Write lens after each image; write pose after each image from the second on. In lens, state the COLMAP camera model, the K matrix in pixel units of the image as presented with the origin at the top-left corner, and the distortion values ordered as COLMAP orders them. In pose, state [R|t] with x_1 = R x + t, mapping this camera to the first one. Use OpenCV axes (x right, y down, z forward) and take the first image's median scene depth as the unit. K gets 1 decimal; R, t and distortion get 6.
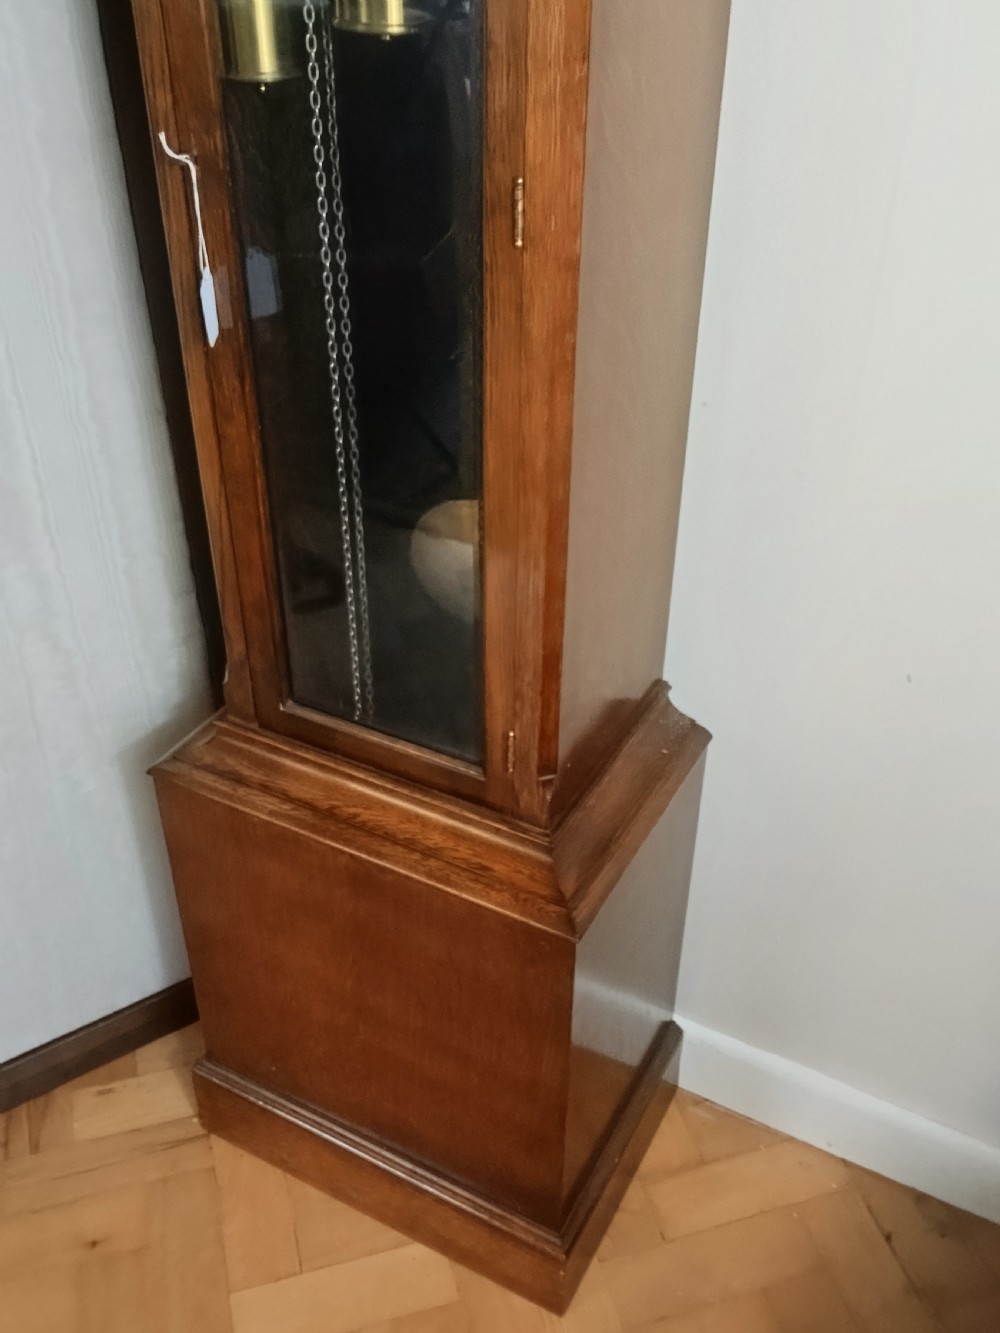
lens RADIAL K [[1249.9, 0, 502.0], [0, 1249.9, 666.1], [0, 0, 1]] dist [0.006272, 0.000000]
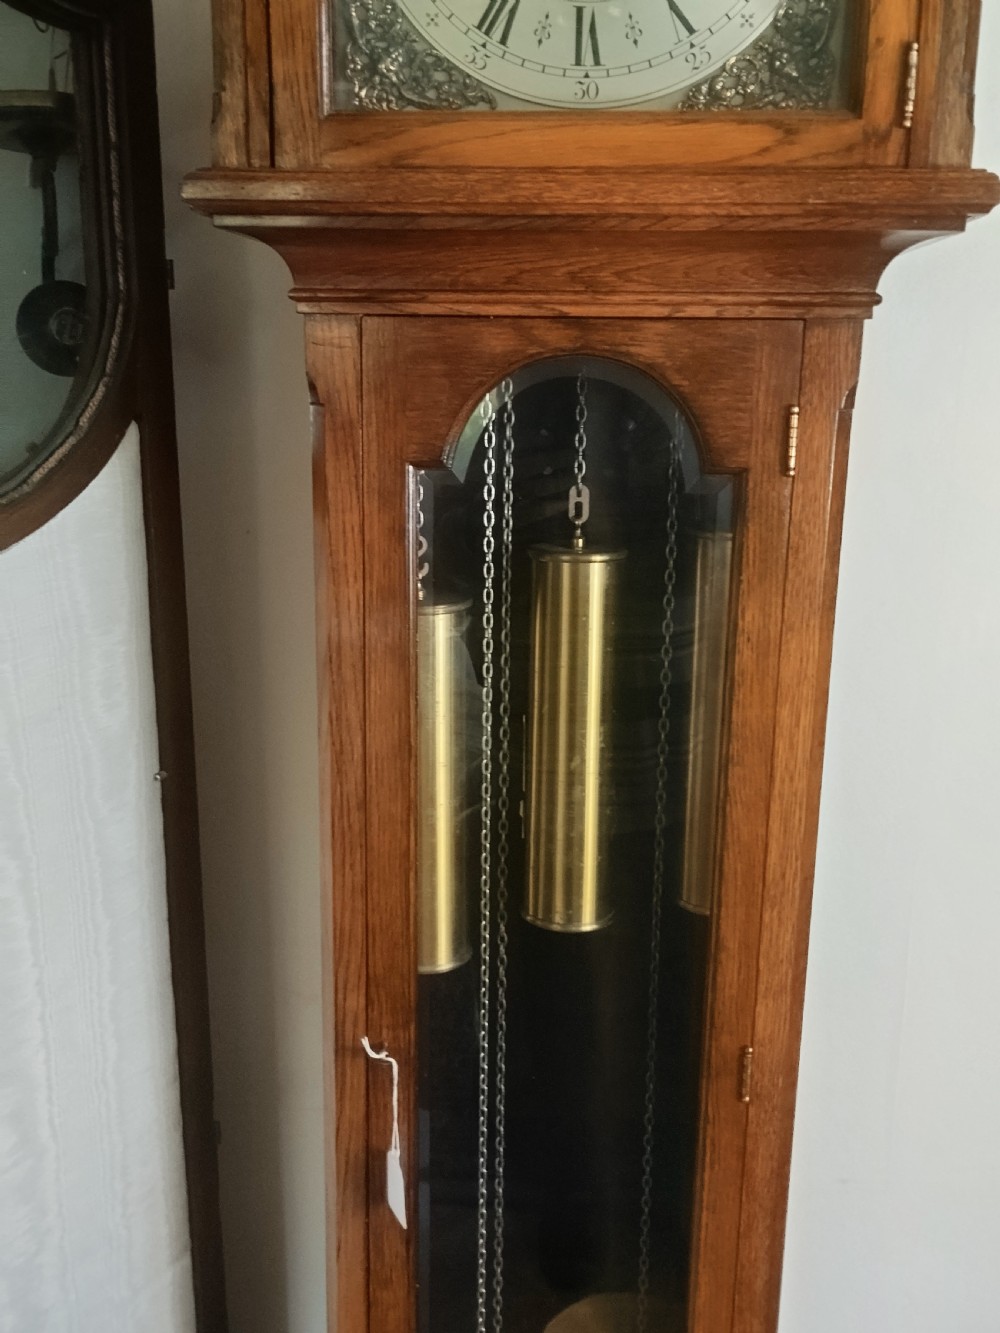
lens RADIAL K [[1249.9, 0, 499.1], [0, 1249.9, 677.0], [0, 0, 1]] dist [0.006272, 0.000000]
pose [[0.926134, -0.086276, 0.367196, -0.402214], [0.214832, 0.920817, -0.325490, -0.264708], [-0.310038, 0.380333, 0.871334, -0.024408]]
